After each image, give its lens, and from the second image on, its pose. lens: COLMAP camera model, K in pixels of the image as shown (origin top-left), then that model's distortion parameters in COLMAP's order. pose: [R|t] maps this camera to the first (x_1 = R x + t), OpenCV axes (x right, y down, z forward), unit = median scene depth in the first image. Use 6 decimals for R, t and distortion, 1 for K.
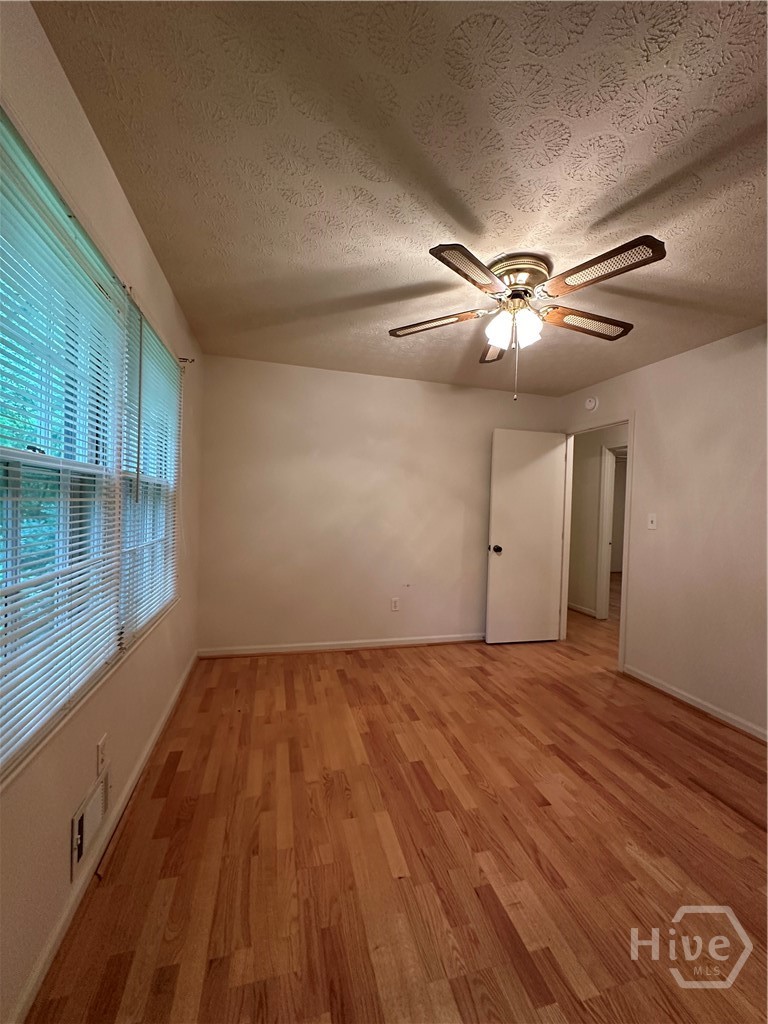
lens RADIAL K [[407.2, 0, 383.1], [0, 407.2, 511.4], [0, 0, 1]] dist [-0.004143, 0.000638]
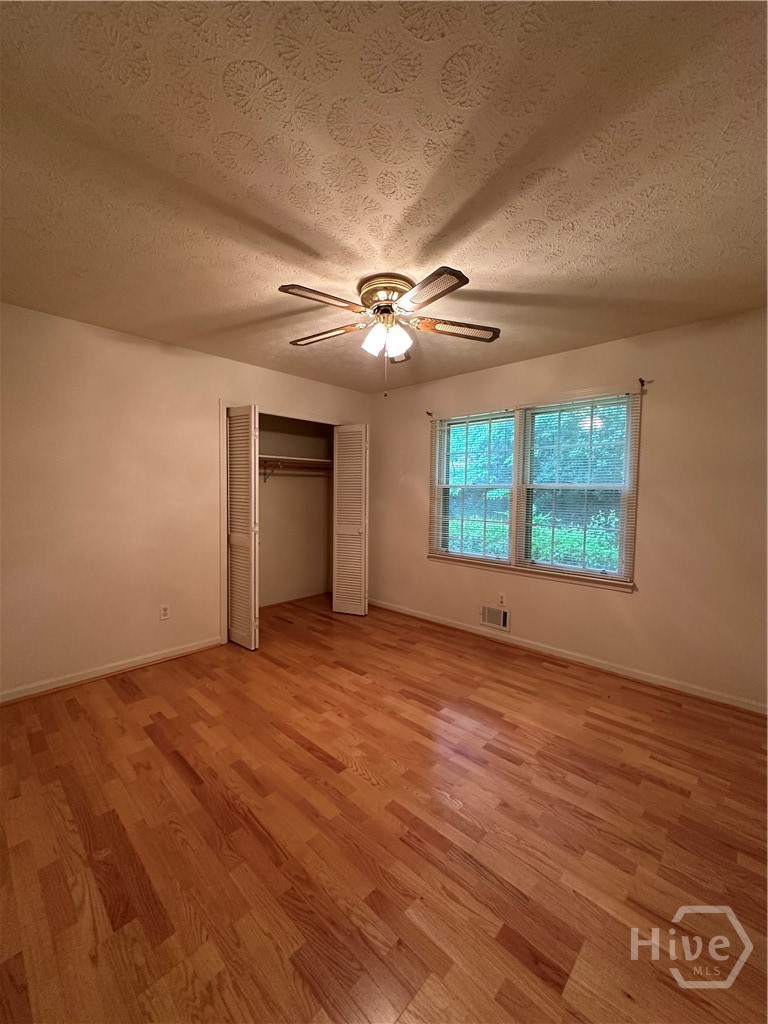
lens RADIAL K [[407.2, 0, 383.1], [0, 407.2, 511.4], [0, 0, 1]] dist [-0.004143, 0.000638]
pose [[-0.853748, -0.016877, -0.520413, 0.746574], [-0.051880, 0.997258, 0.052768, -0.021745], [0.518096, 0.072049, -0.852282, 1.632075]]
